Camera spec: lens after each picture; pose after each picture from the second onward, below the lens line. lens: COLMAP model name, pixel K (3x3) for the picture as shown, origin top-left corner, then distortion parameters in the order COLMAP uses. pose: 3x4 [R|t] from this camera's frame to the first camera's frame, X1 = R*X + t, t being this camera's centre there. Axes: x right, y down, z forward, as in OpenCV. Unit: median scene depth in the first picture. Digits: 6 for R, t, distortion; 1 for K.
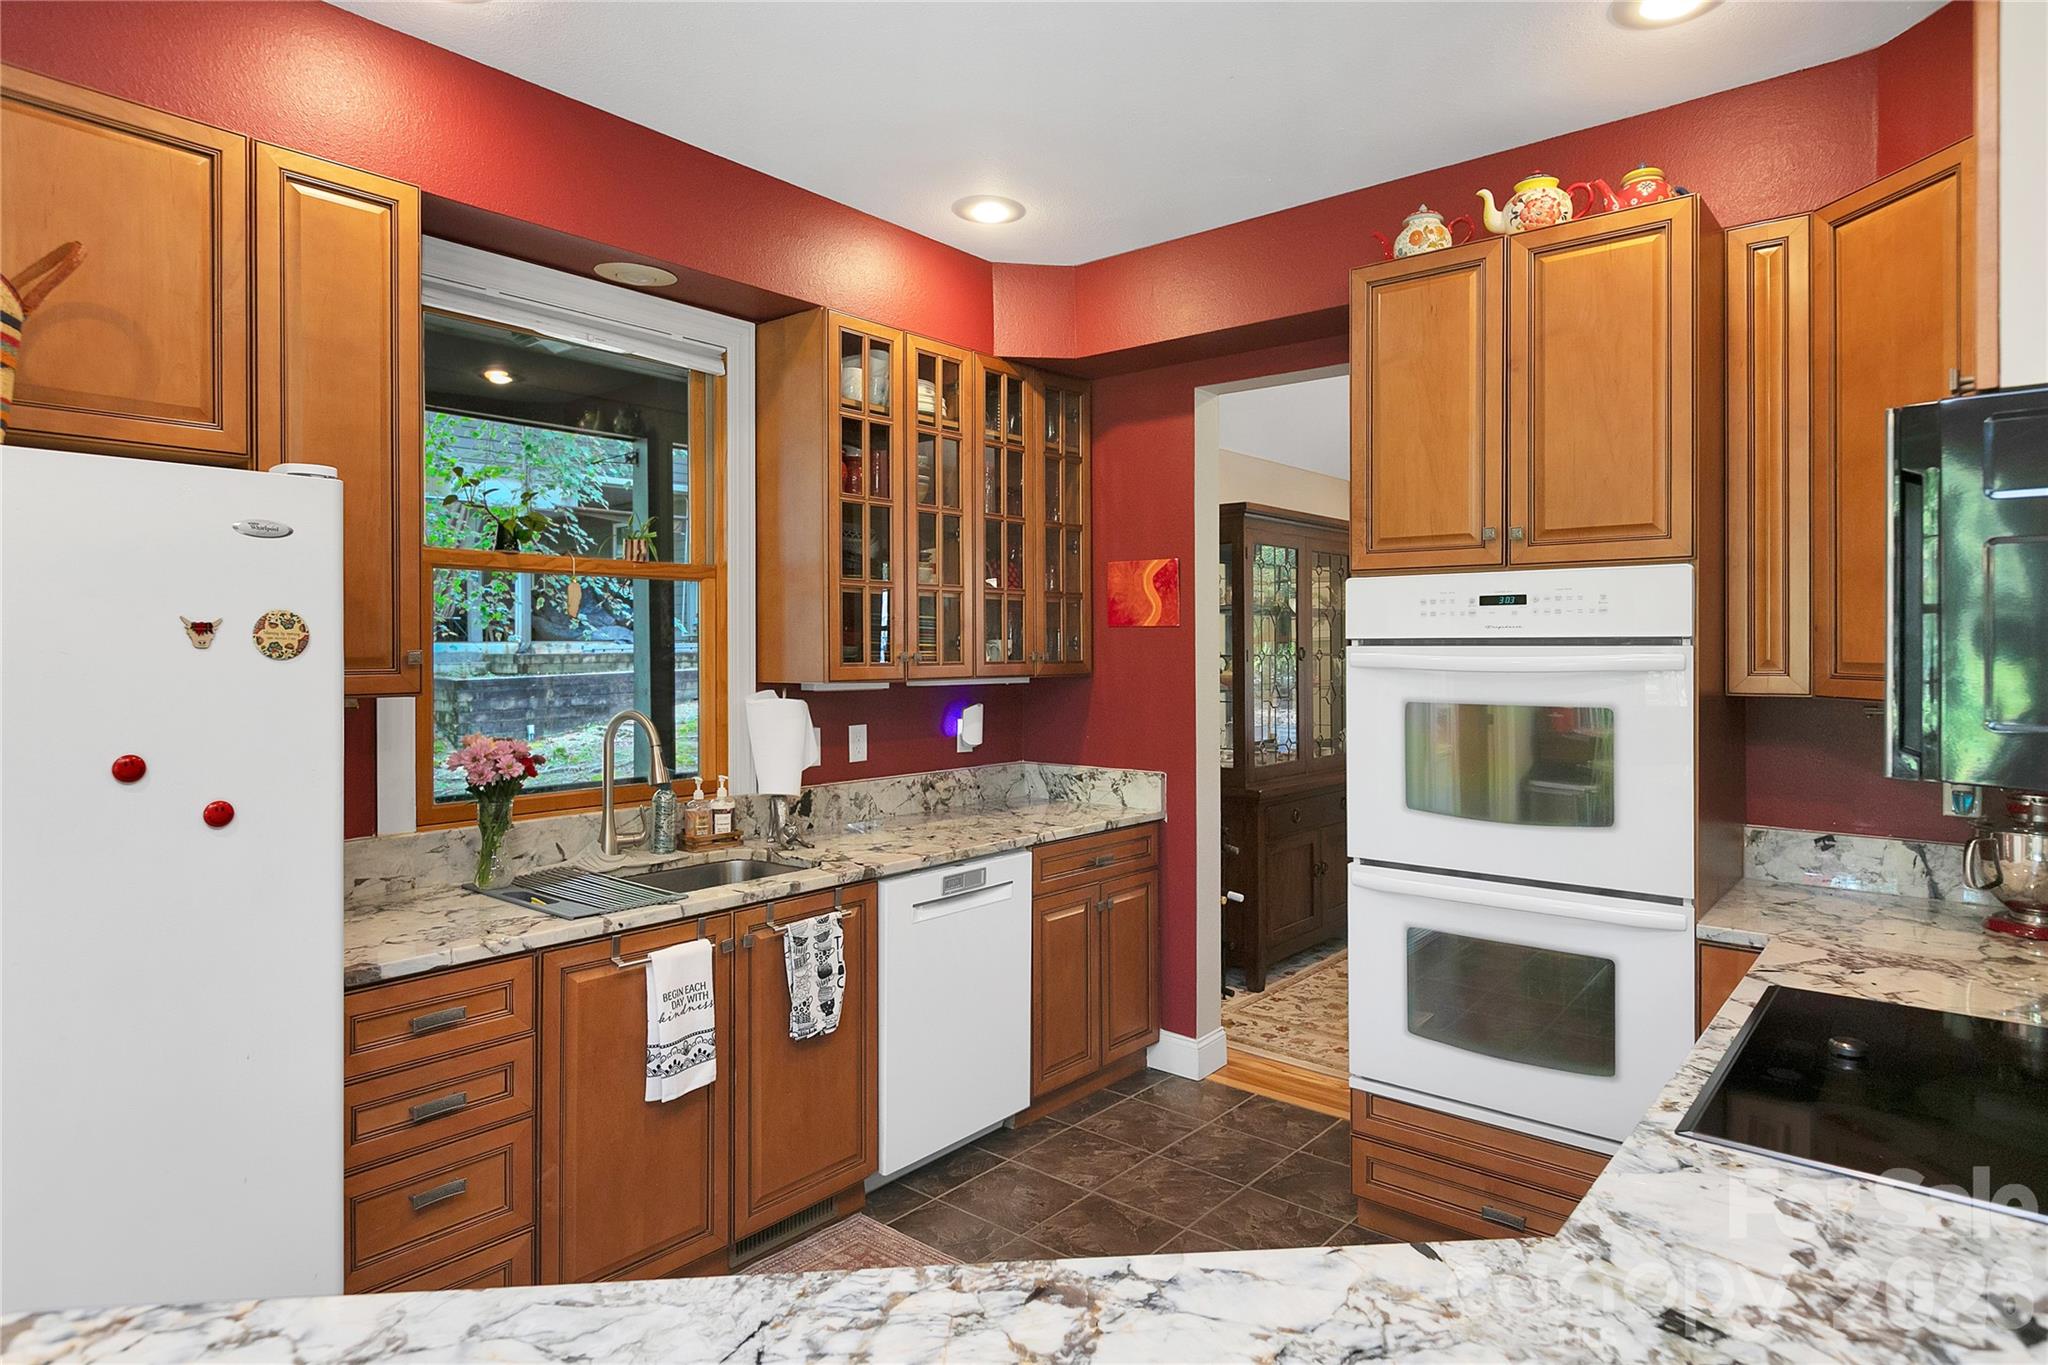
lens RADIAL K [[1142.8, 0, 1016.5], [0, 1142.8, 658.3], [0, 0, 1]] dist [0.001642, -0.000306]
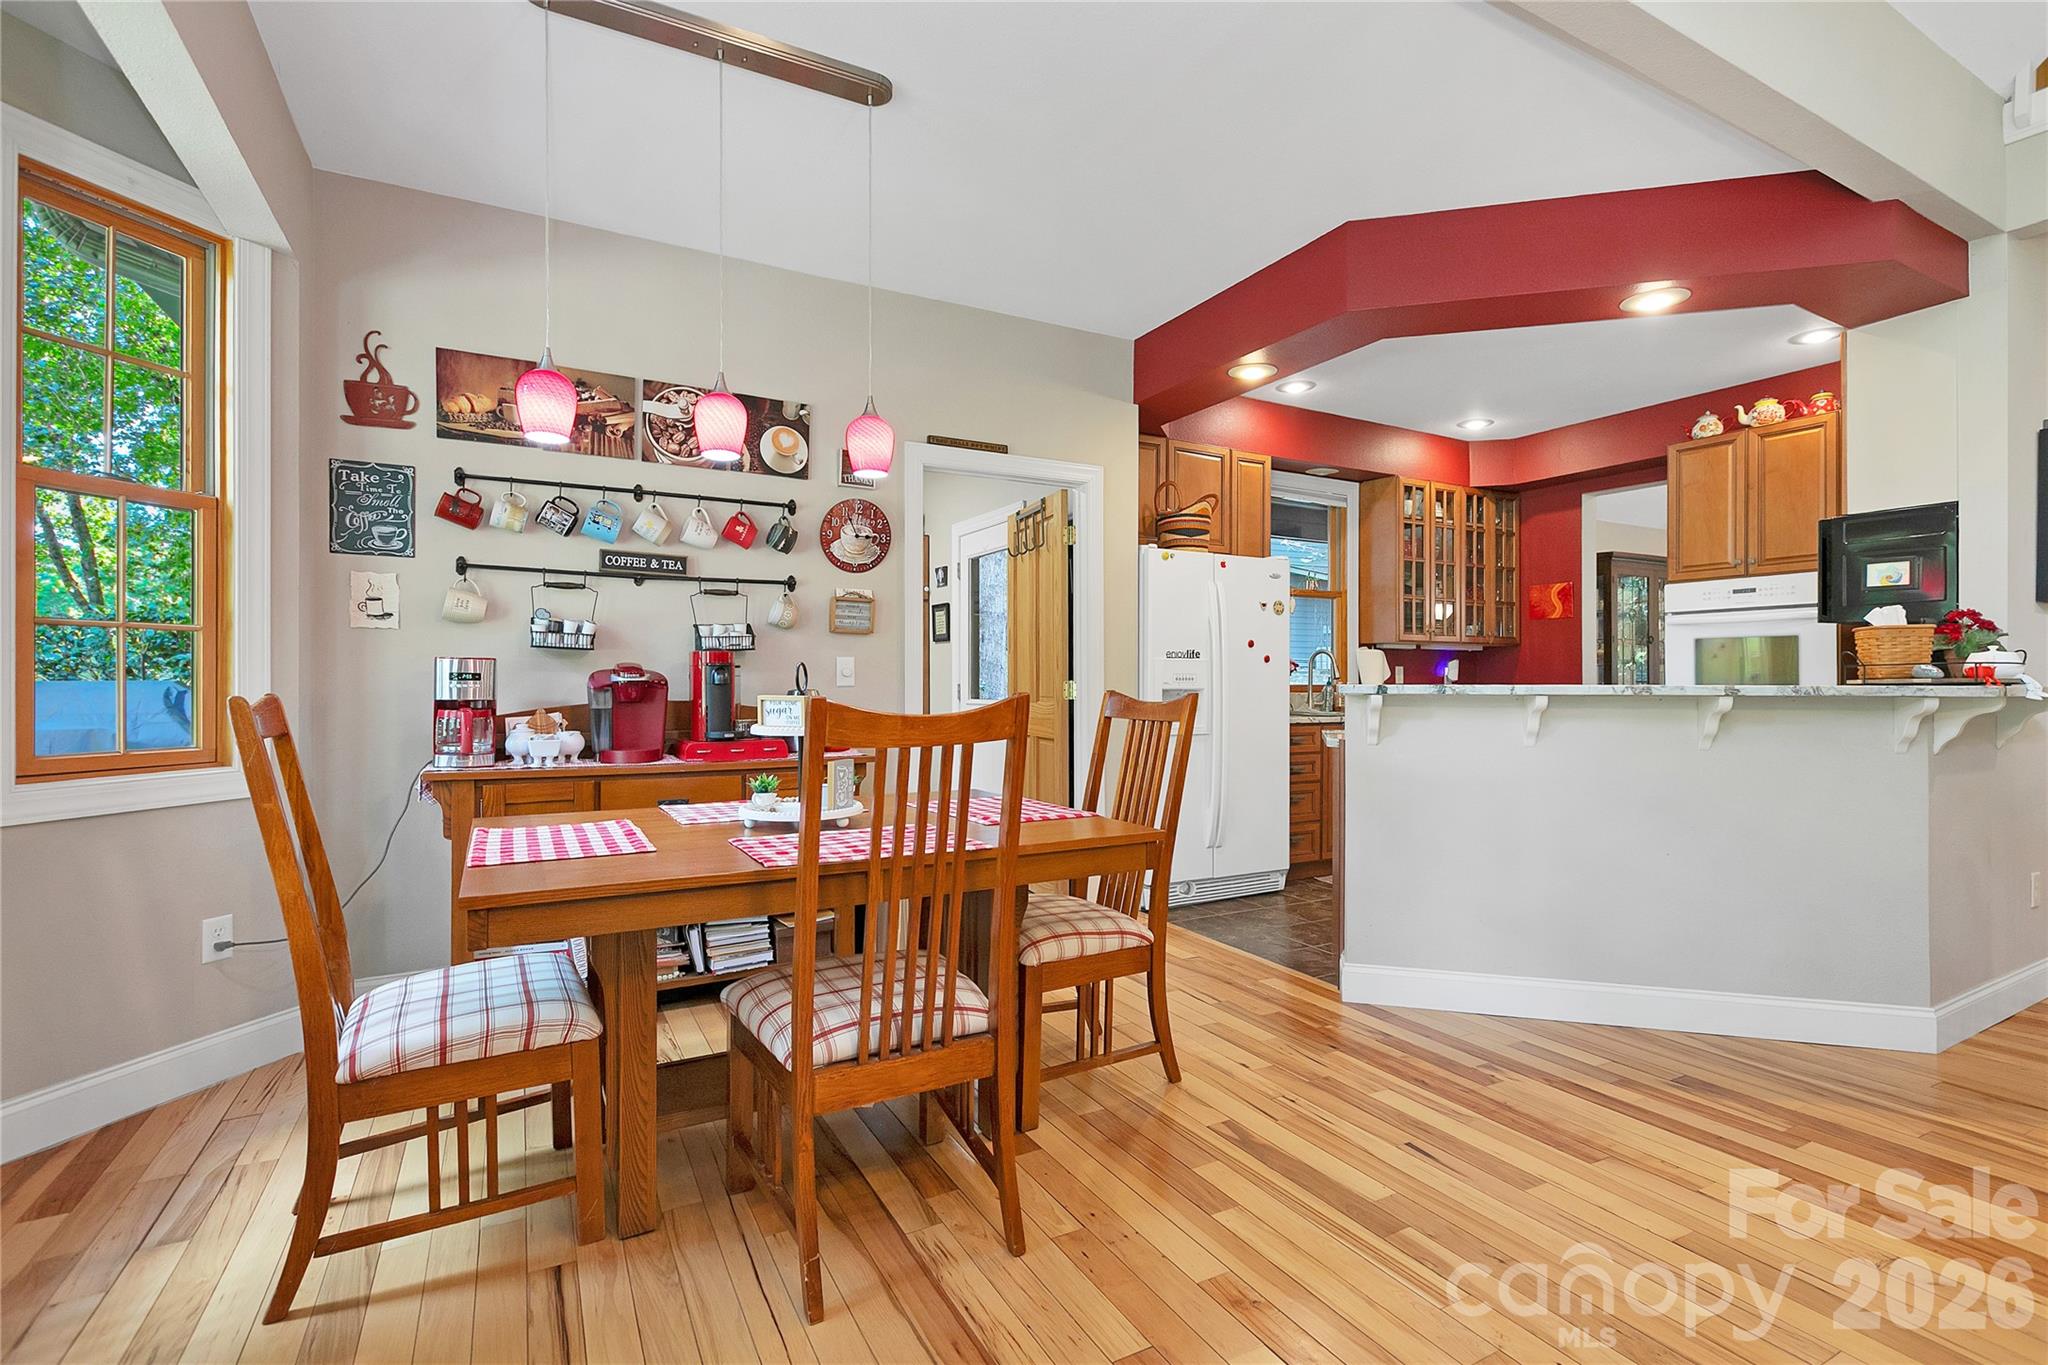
lens RADIAL K [[931.3, 0, 1024.0], [0, 931.3, 682.5], [0, 0, 1]] dist [0.001230, 0.000271]
pose [[0.933749, 0.001612, -0.357924, -0.187705], [-0.005027, 0.999950, -0.008611, 0.117461], [0.357892, 0.009839, 0.933711, -0.940286]]
